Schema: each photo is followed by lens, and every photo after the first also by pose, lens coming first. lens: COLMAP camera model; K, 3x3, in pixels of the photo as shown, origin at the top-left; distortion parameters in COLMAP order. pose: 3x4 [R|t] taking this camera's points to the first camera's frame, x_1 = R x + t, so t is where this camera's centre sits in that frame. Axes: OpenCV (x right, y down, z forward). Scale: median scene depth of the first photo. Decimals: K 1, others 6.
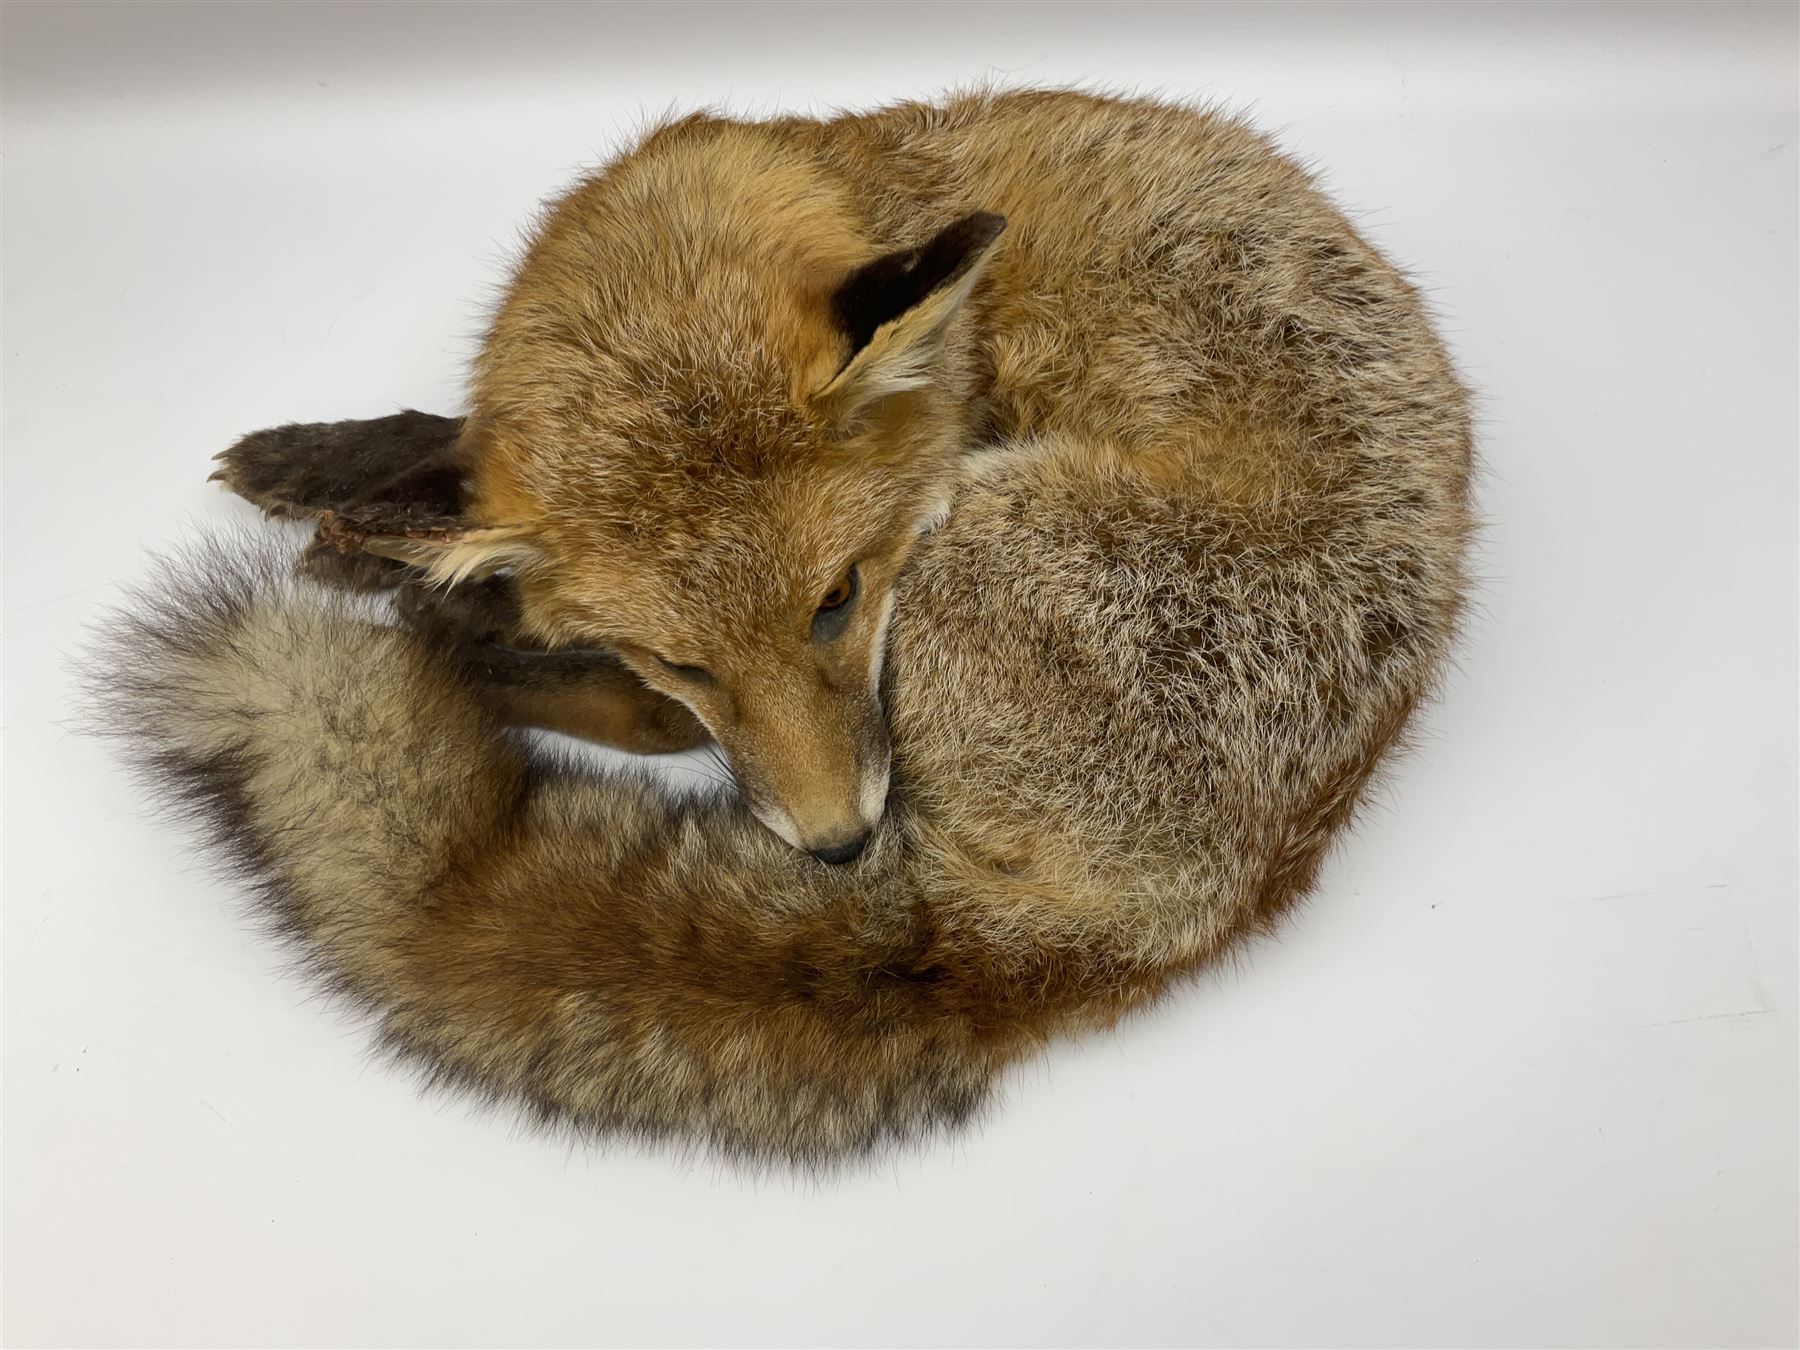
lens RADIAL K [[1504.1, 0, 888.0], [0, 1504.1, 688.4], [0, 0, 1]] dist [0.132683, -0.302589]
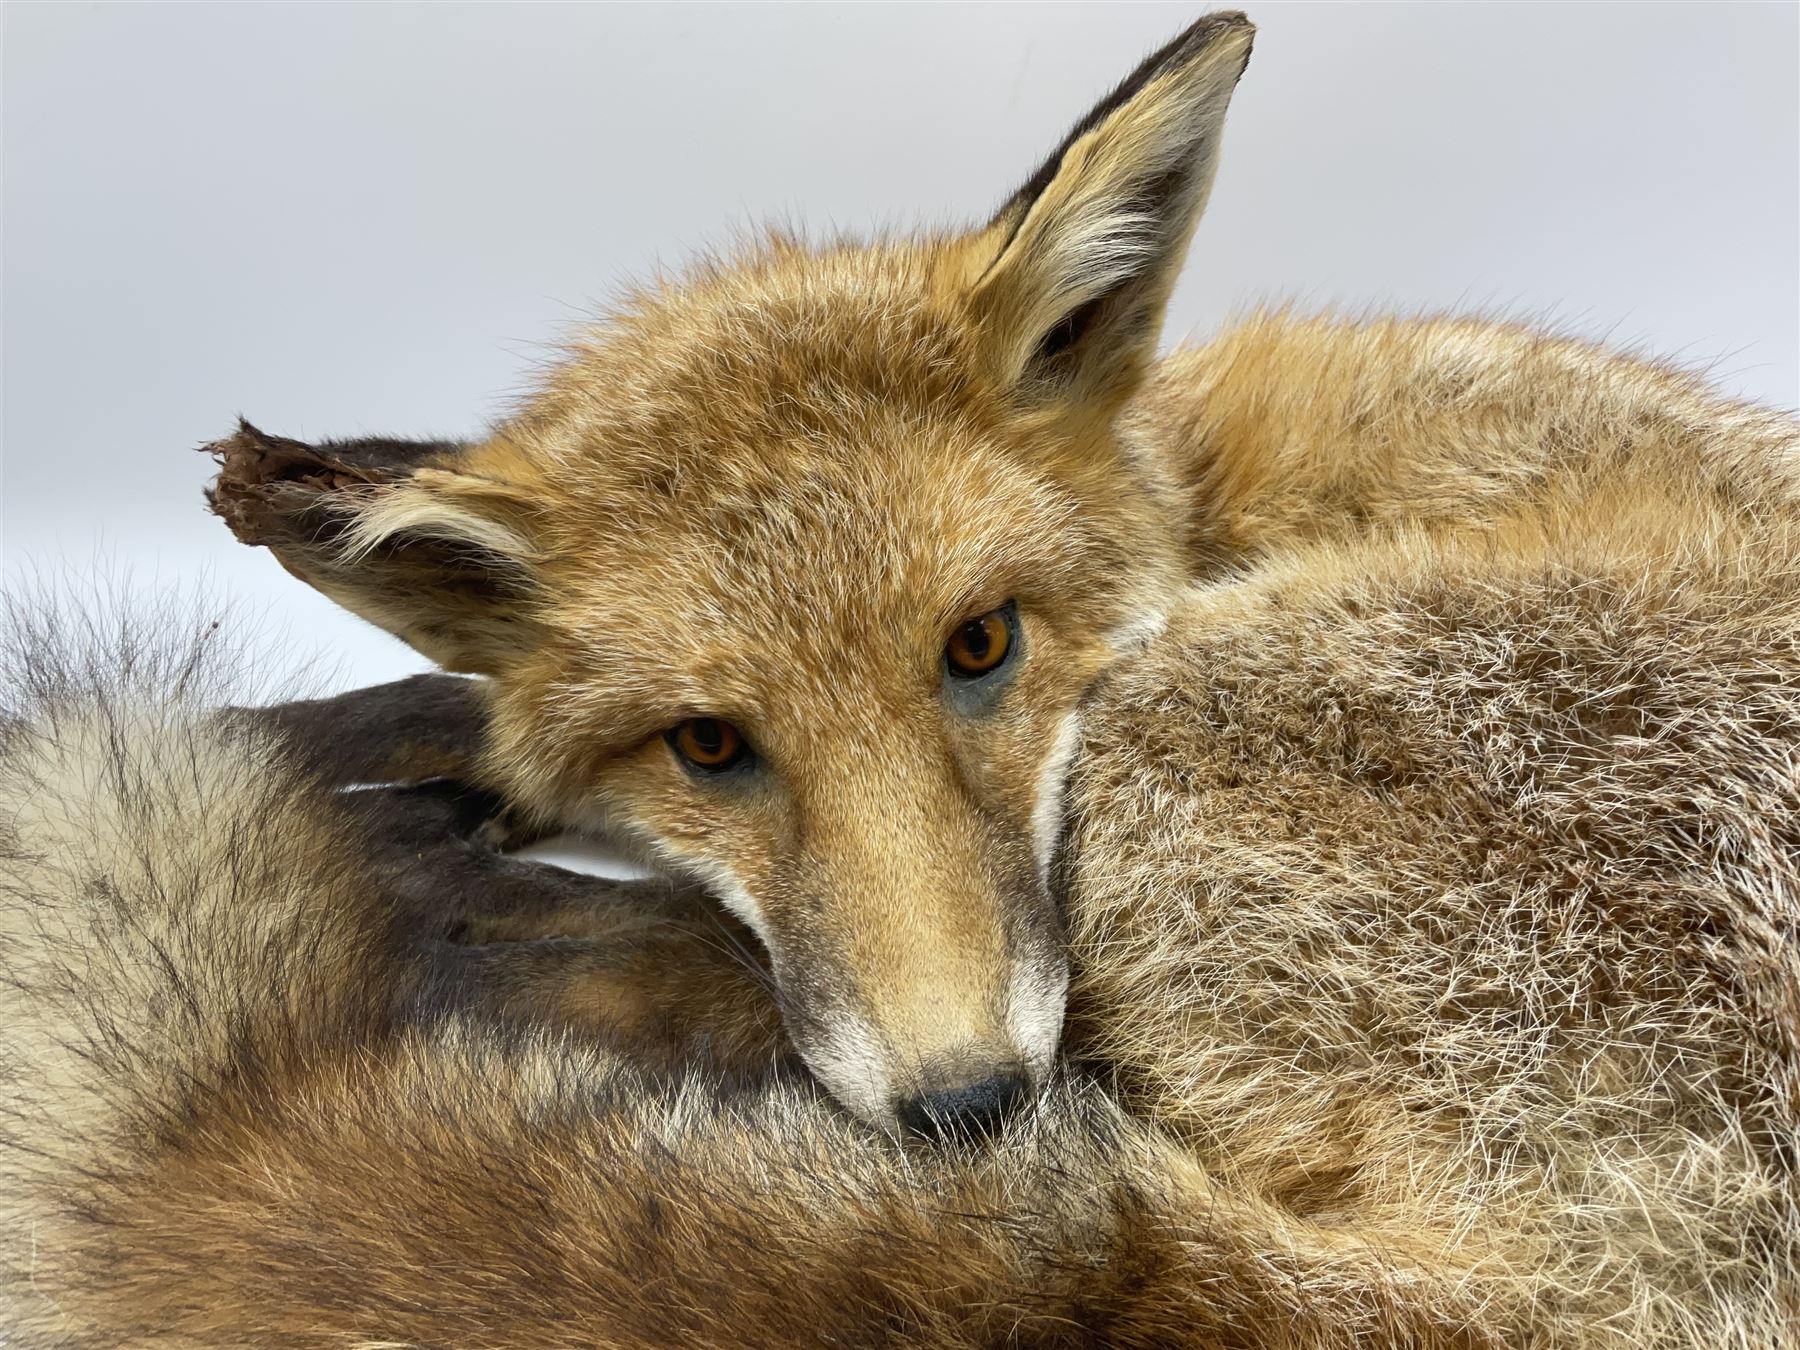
lens RADIAL K [[1504.1, 0, 888.0], [0, 1504.1, 688.4], [0, 0, 1]] dist [0.132683, -0.302589]
pose [[0.992905, 0.022706, -0.116723, -0.001308], [-0.091541, 0.772463, -0.628428, 0.330111], [0.075895, 0.634654, 0.769061, 0.524873]]
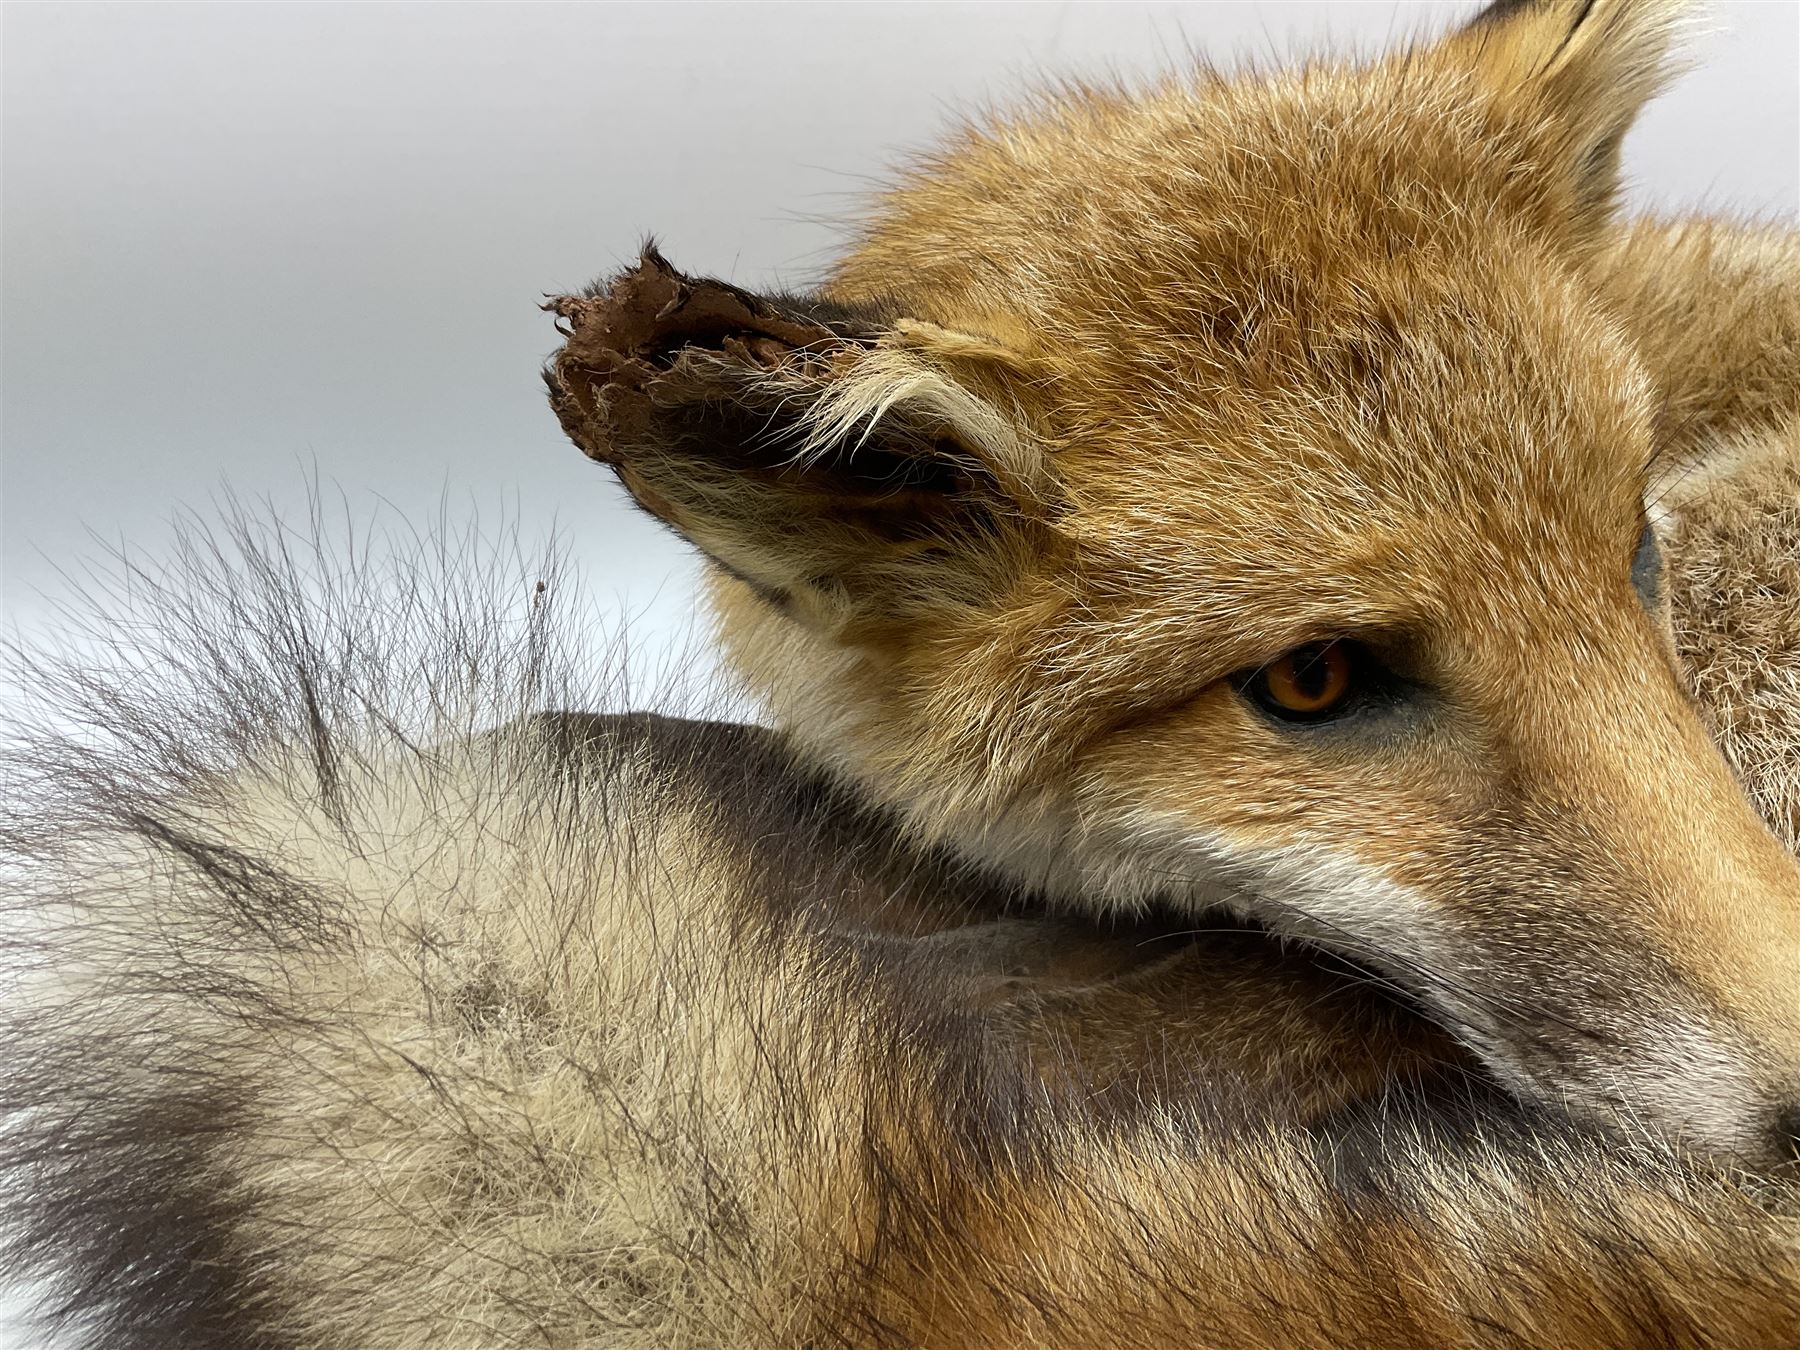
lens RADIAL K [[1504.1, 0, 888.0], [0, 1504.1, 688.4], [0, 0, 1]] dist [0.132683, -0.302589]
pose [[0.985595, -0.073843, 0.152152, -0.327382], [0.158119, 0.721555, -0.674060, 0.251816], [-0.060012, 0.688408, 0.722837, 0.688924]]
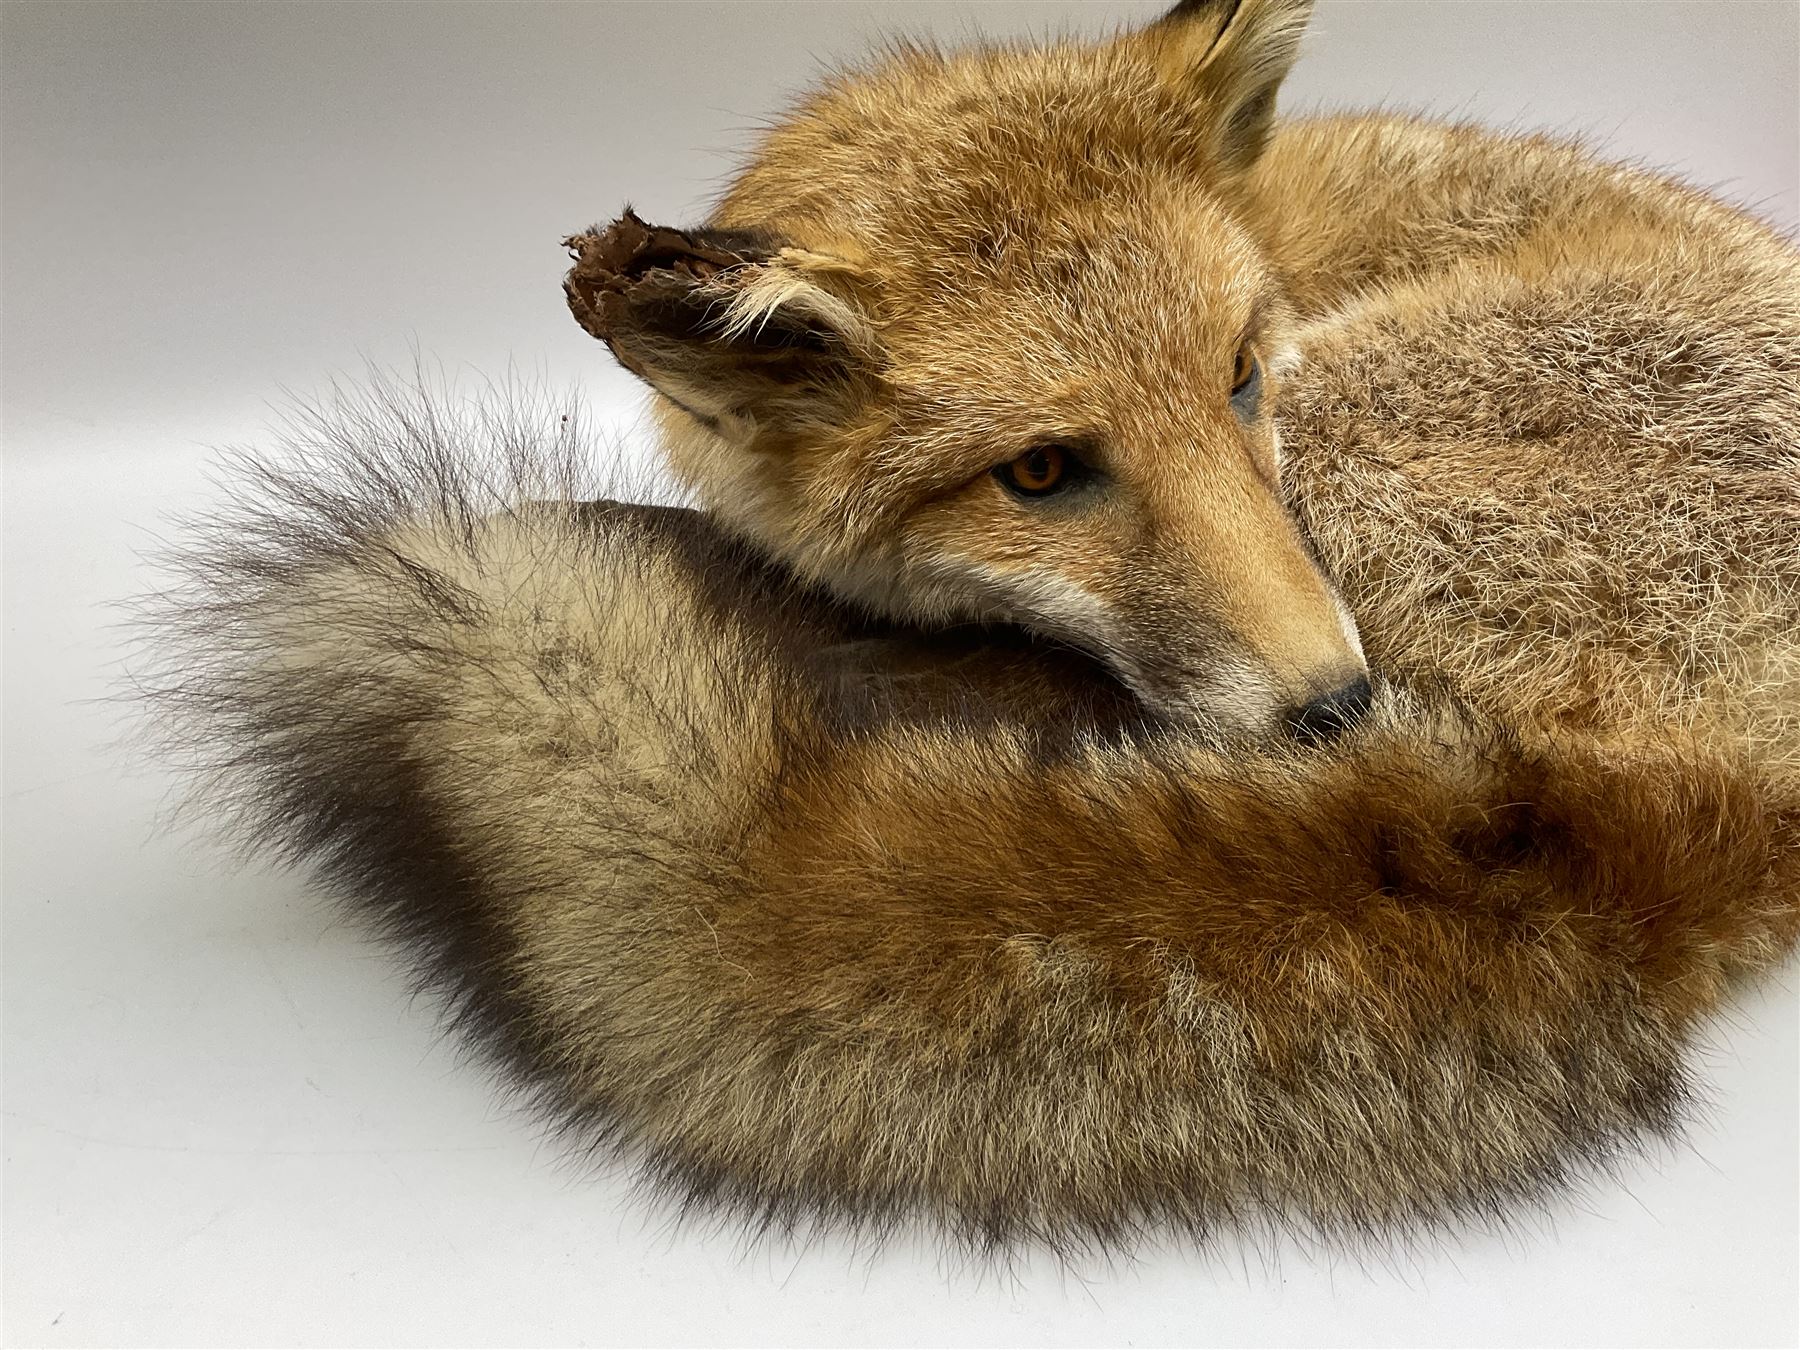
lens RADIAL K [[1504.1, 0, 888.0], [0, 1504.1, 688.4], [0, 0, 1]] dist [0.132683, -0.302589]
pose [[0.972475, -0.116661, 0.201699, -0.366399], [0.212018, 0.802087, -0.558306, 0.441210], [-0.096648, 0.585702, 0.804744, 0.488295]]
